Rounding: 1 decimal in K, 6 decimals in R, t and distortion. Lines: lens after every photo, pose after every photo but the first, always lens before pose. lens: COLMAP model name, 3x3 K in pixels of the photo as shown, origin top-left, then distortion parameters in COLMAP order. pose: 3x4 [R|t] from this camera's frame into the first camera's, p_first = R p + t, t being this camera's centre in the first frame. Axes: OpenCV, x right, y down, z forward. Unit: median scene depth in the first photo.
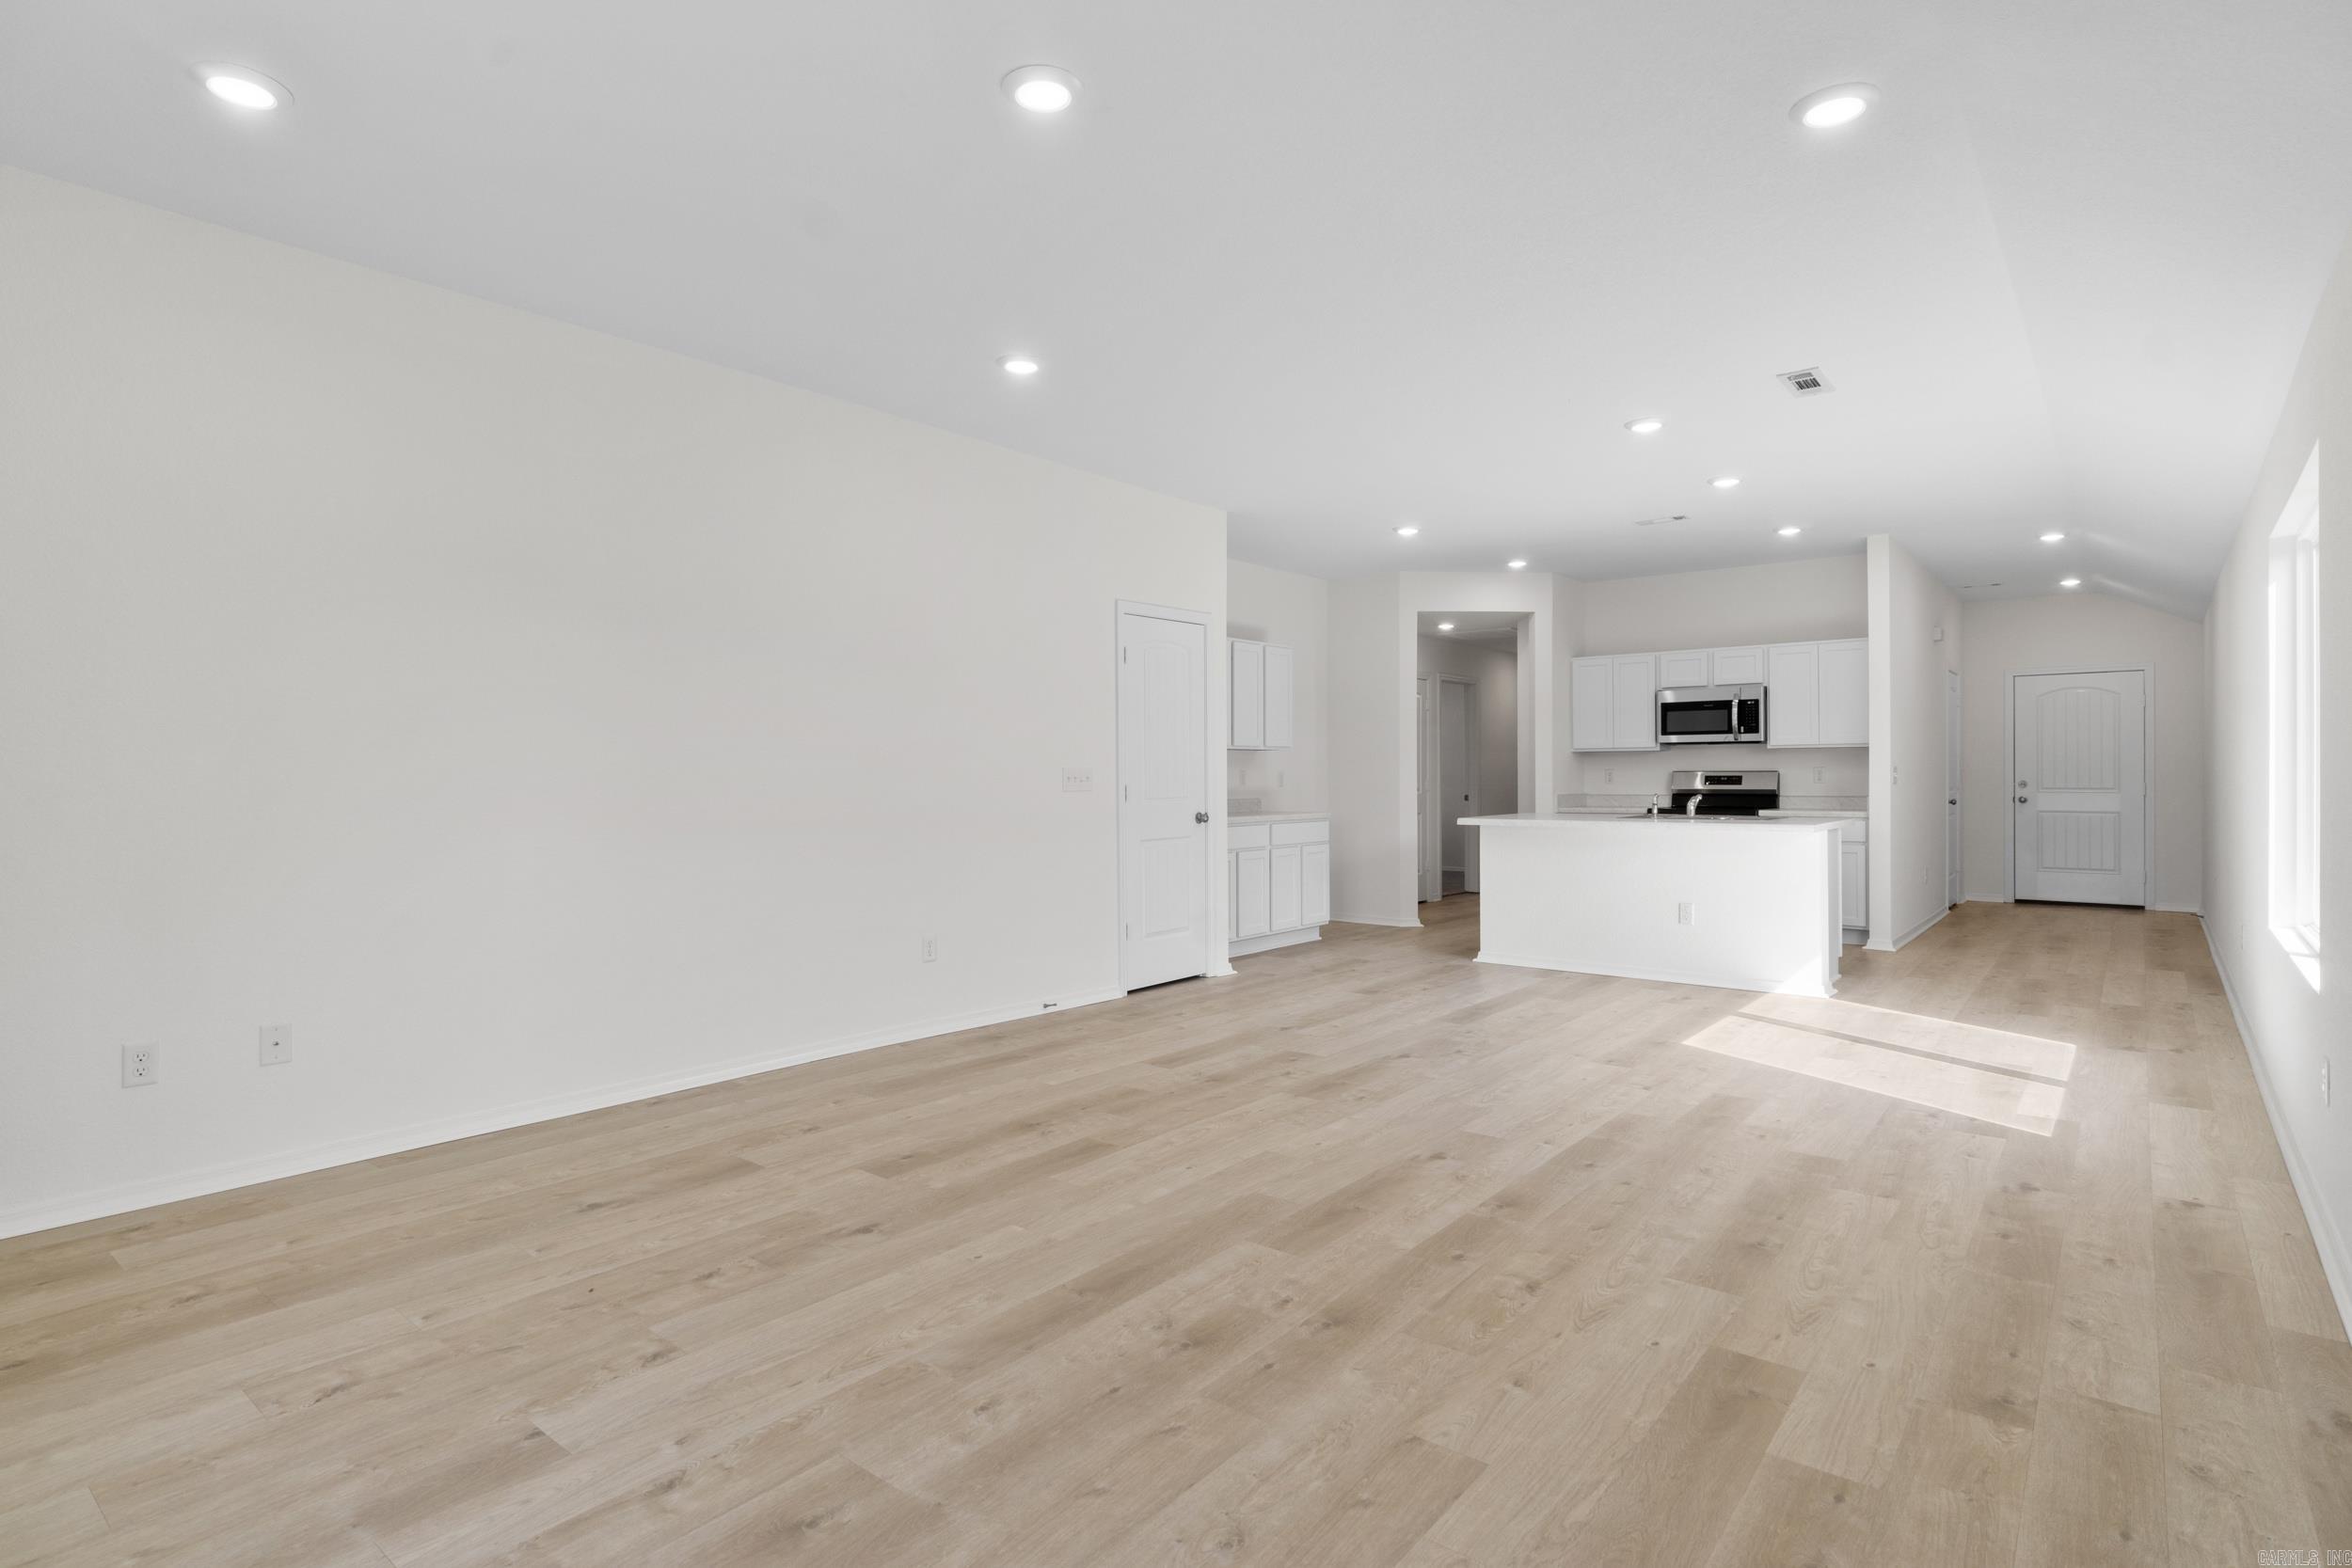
lens RADIAL K [[1190.7, 0, 1132.8], [0, 1190.7, 784.0], [0, 0, 1]] dist [-0.004376, 0.001919]
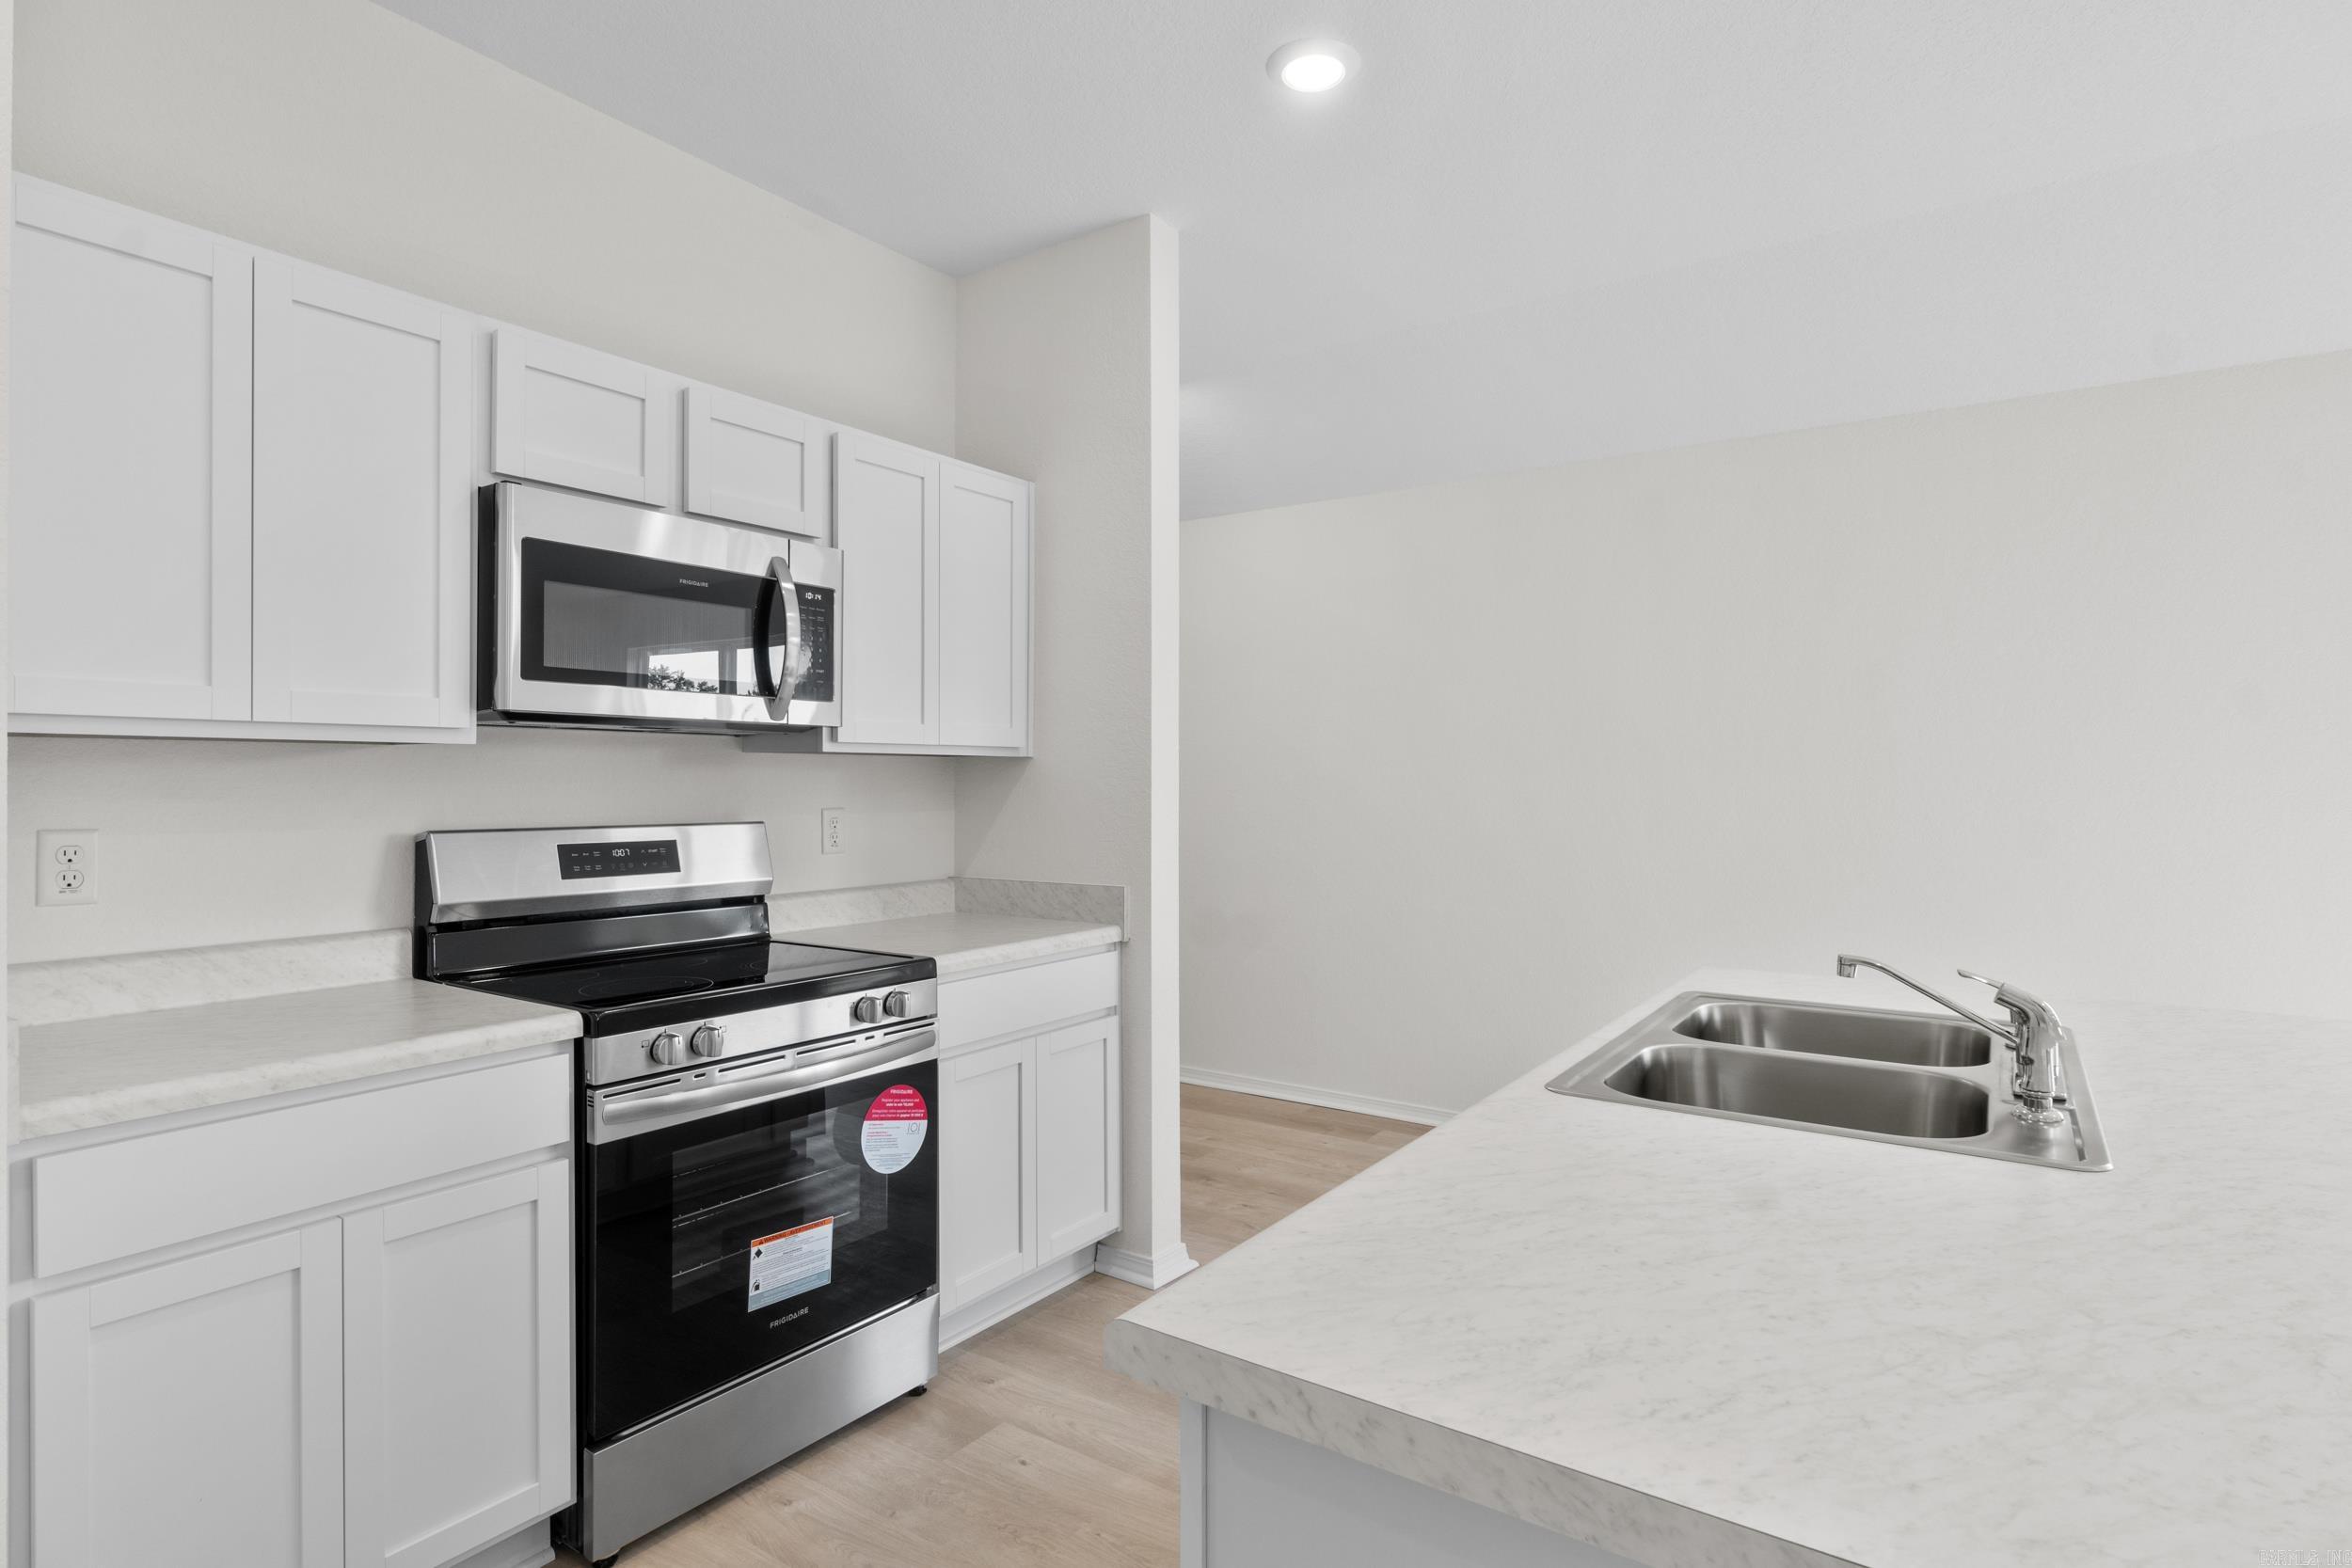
lens RADIAL K [[1186.3, 0, 1143.6], [0, 1186.3, 773.4], [0, 0, 1]] dist [-0.001774, -0.000380]
pose [[-0.087601, 0.015919, 0.996028, 0.462021], [0.014669, 0.999785, -0.014689, -0.039231], [-0.996048, 0.013324, -0.087816, 2.019214]]
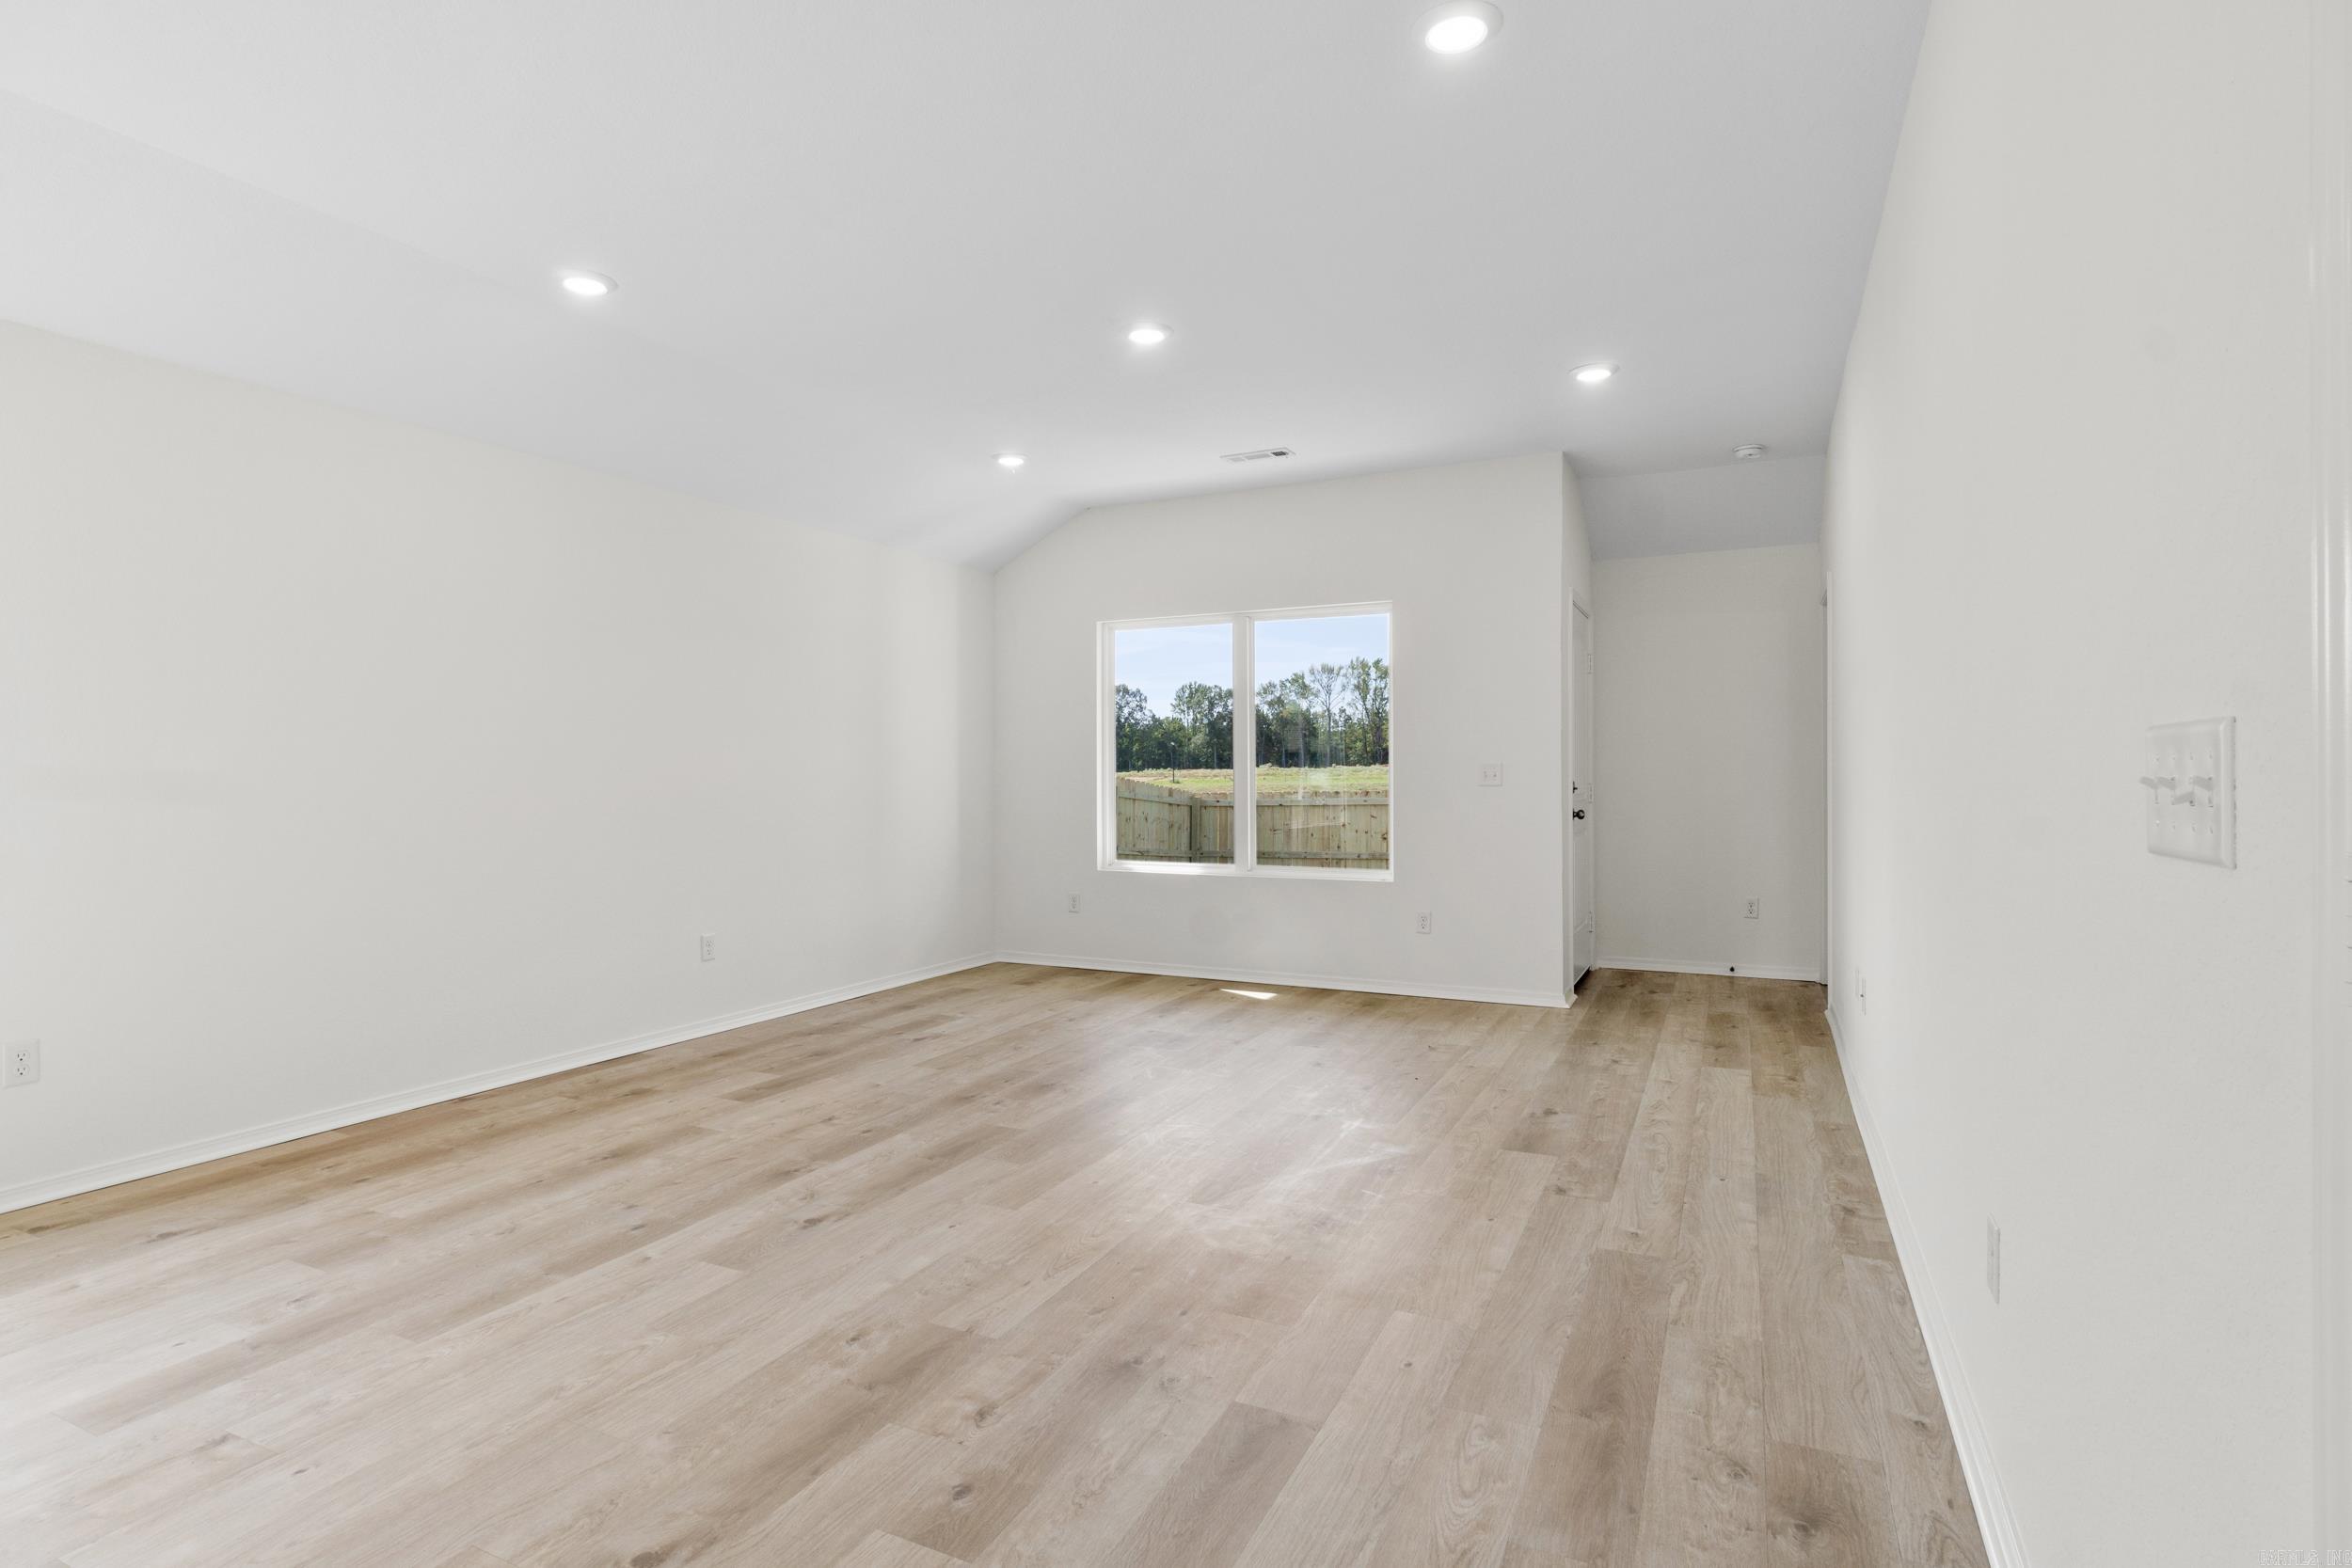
lens RADIAL K [[1186.3, 0, 1143.6], [0, 1186.3, 773.4], [0, 0, 1]] dist [-0.001774, -0.000380]
pose [[-0.971143, 0.007714, -0.238371, 0.207139], [0.005366, 0.999931, 0.010496, -0.012738], [0.238436, 0.008914, -0.971117, 1.713128]]
